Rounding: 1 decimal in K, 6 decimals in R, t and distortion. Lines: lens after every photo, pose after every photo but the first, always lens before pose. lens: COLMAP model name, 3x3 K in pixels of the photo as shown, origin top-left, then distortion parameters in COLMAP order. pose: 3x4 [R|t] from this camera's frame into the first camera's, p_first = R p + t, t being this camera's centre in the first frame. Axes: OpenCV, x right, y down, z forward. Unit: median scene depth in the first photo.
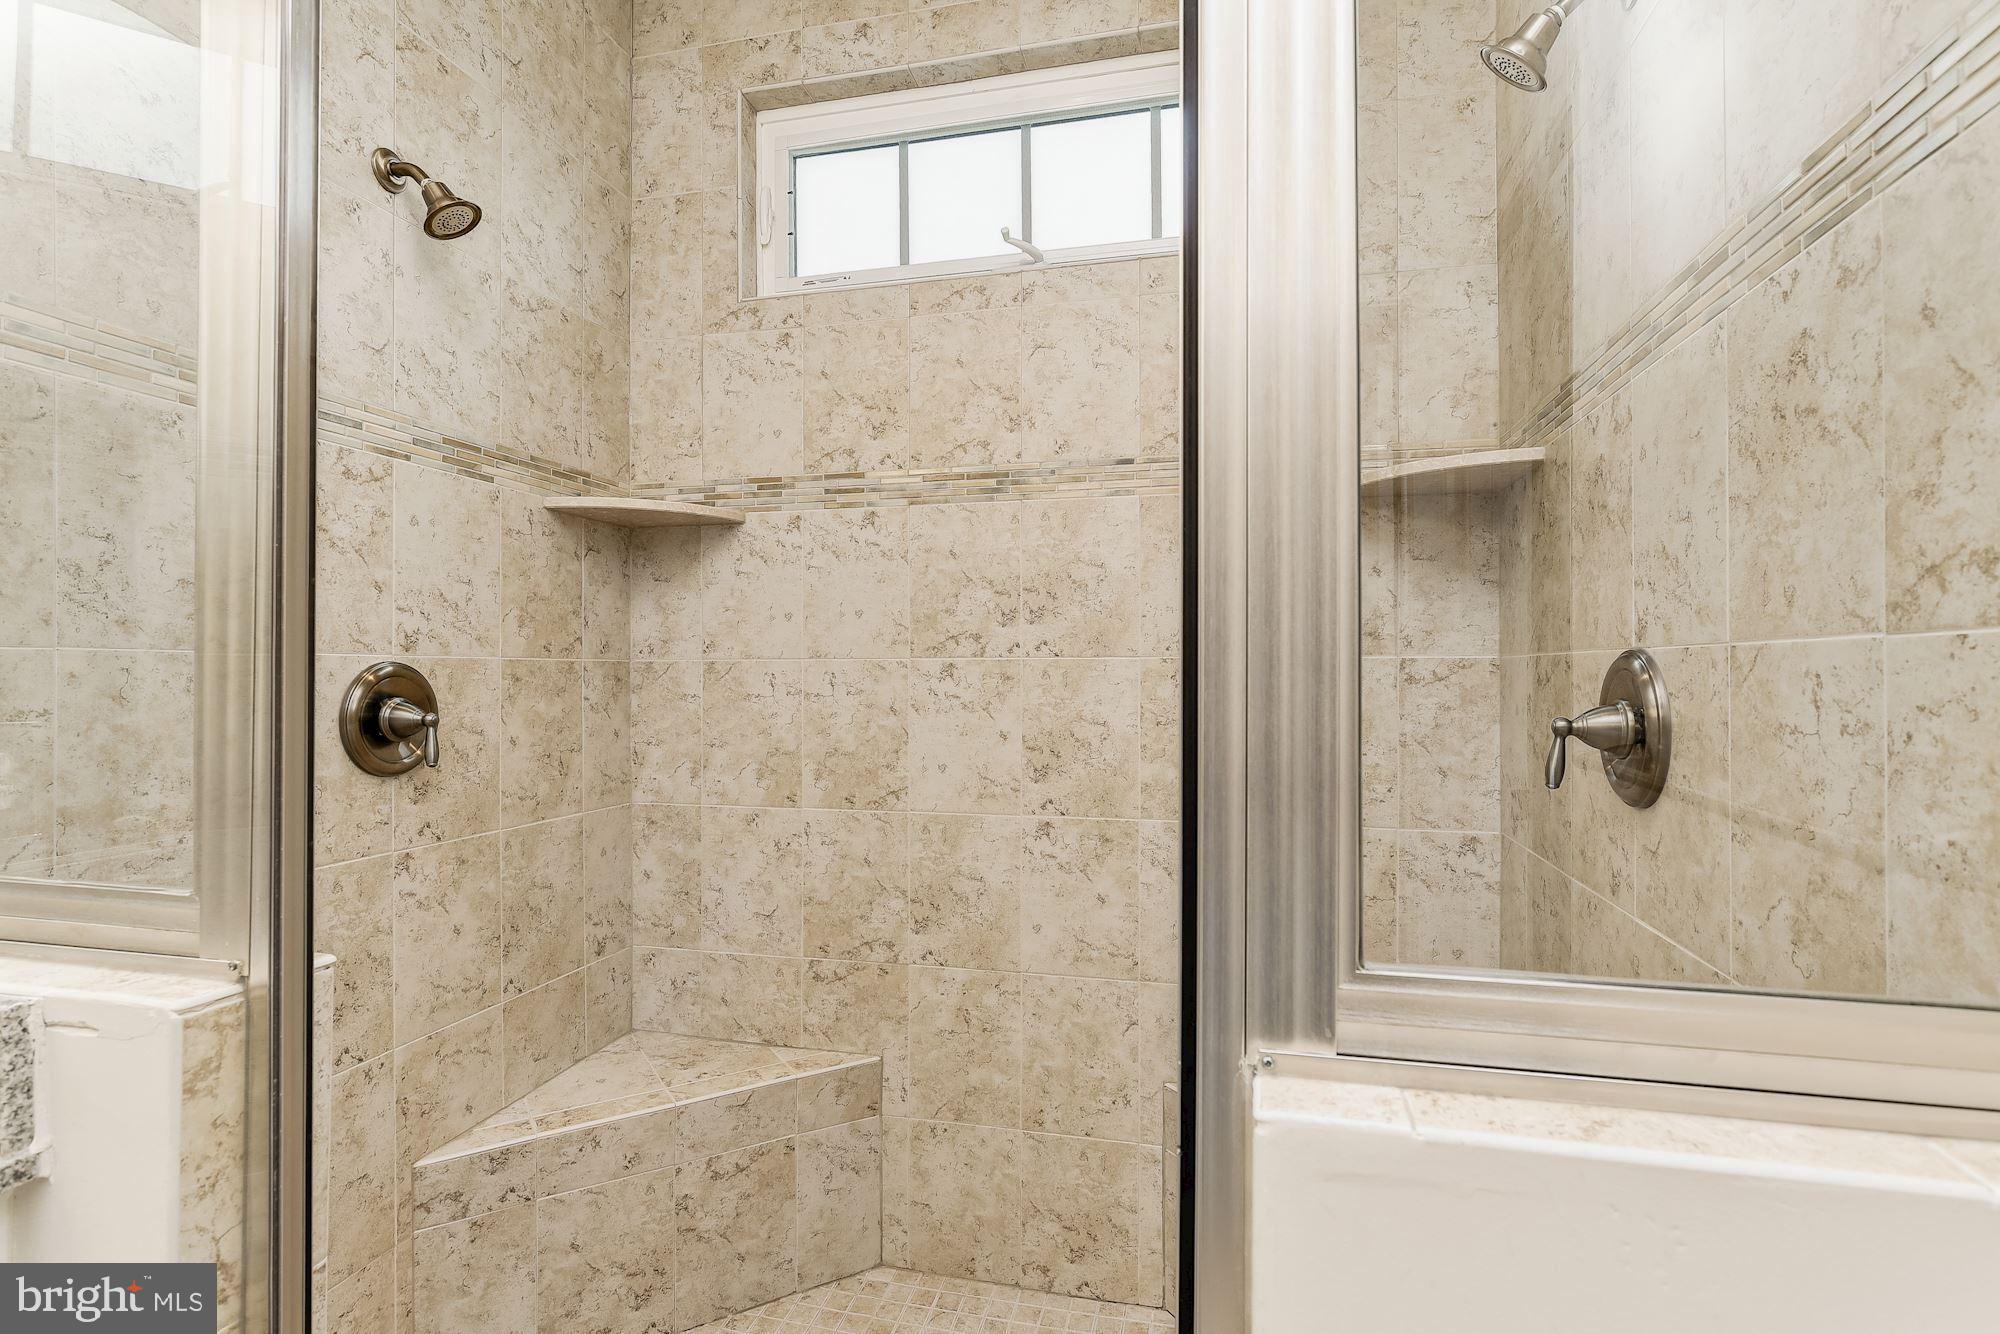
lens RADIAL K [[1011.7, 0, 998.2], [0, 1011.7, 666.3], [0, 0, 1]] dist [-0.010698, 0.008043]
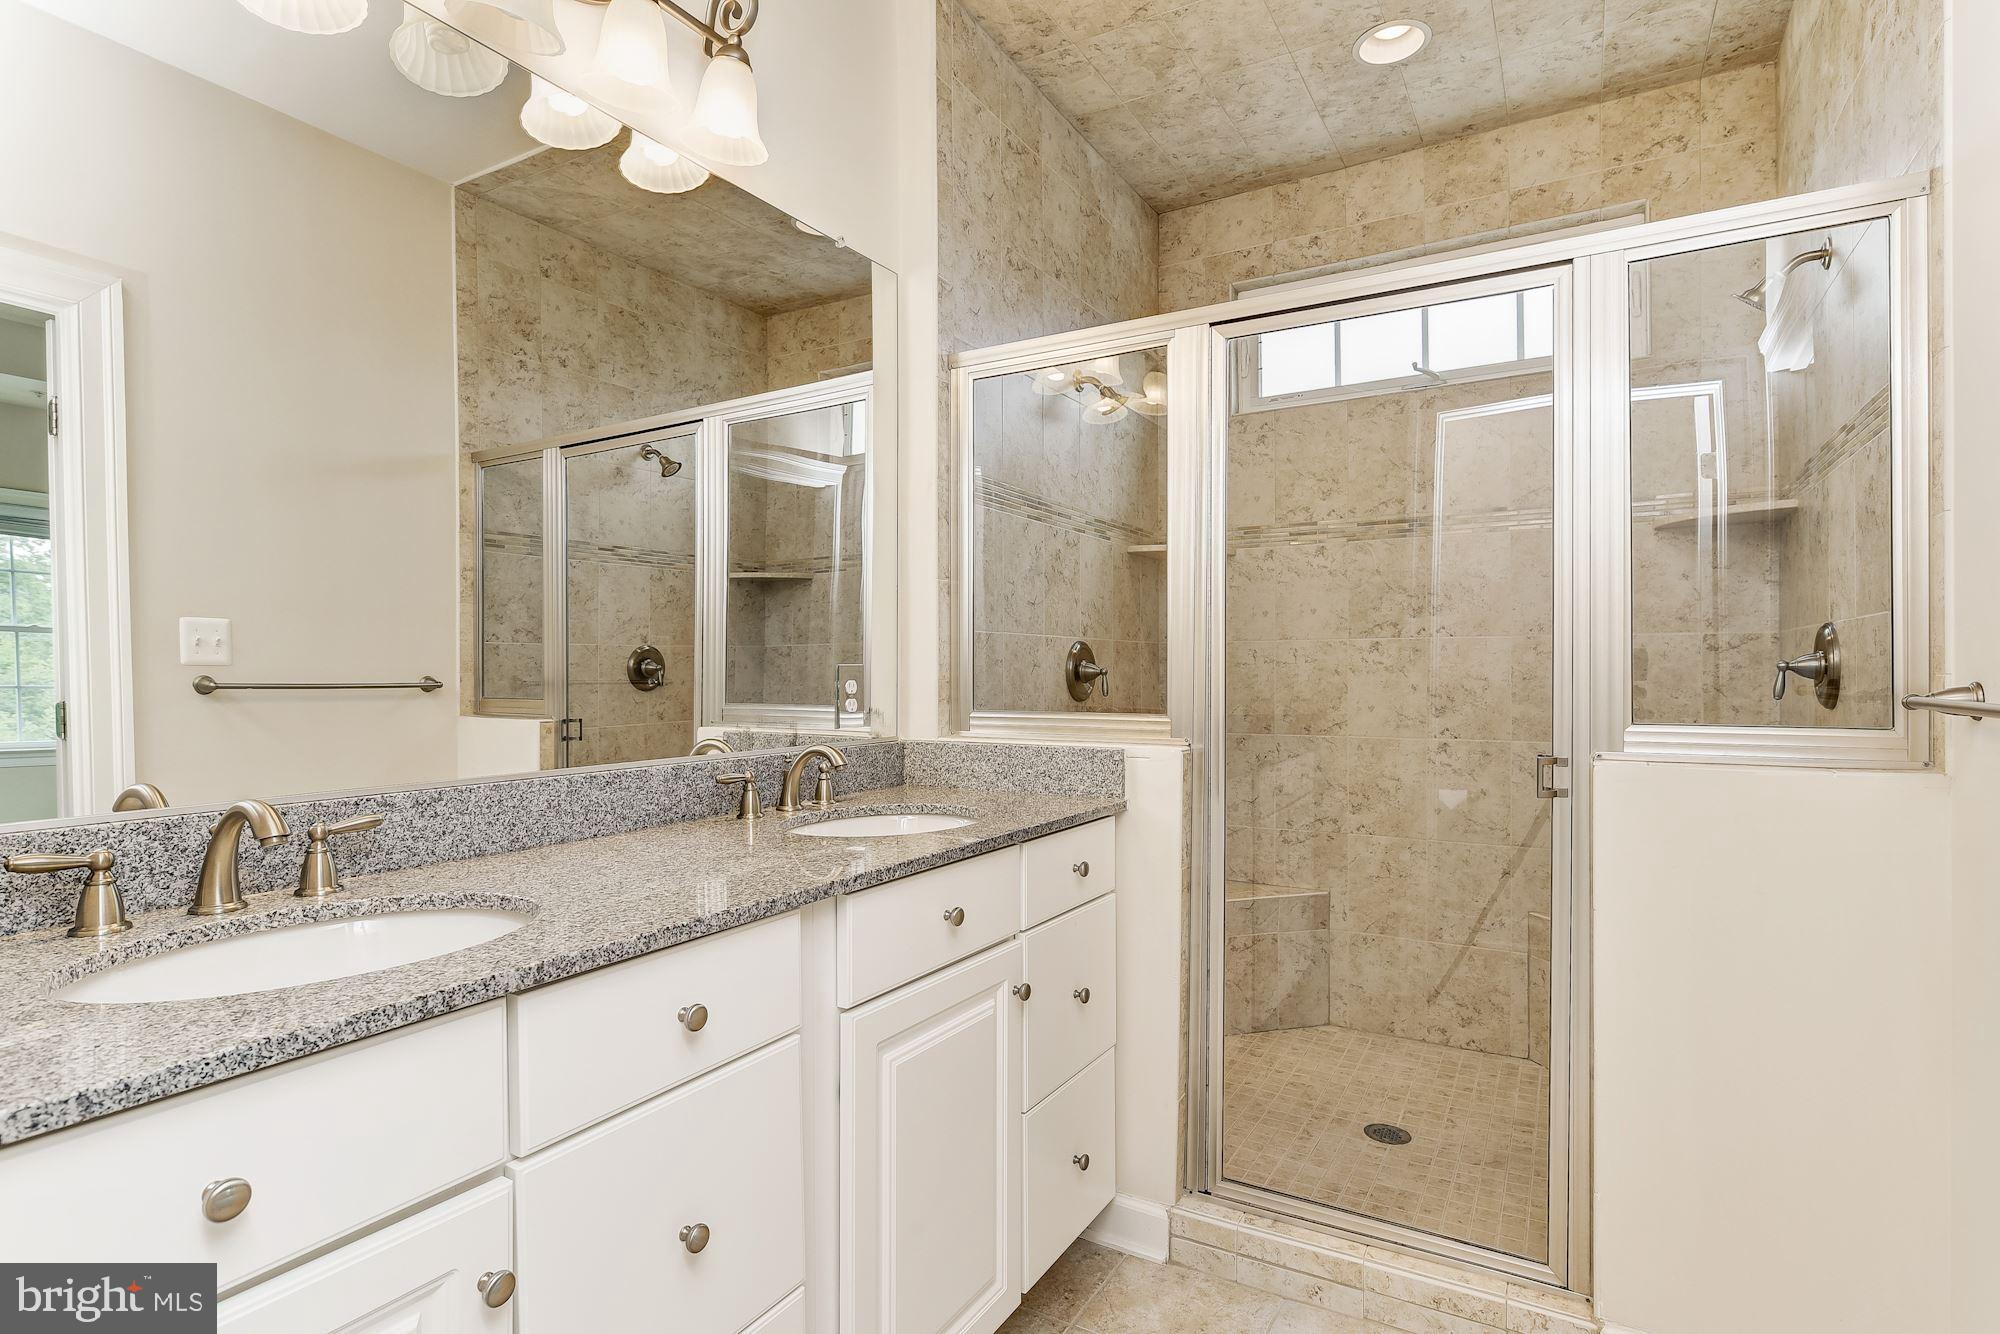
lens RADIAL K [[1011.7, 0, 997.6], [0, 1011.7, 668.6], [0, 0, 1]] dist [-0.010698, 0.008043]
pose [[0.958260, -0.002386, -0.285889, -0.162925], [0.003717, 0.999985, 0.004112, 0.030244], [0.285875, -0.005003, 0.958254, -0.669147]]
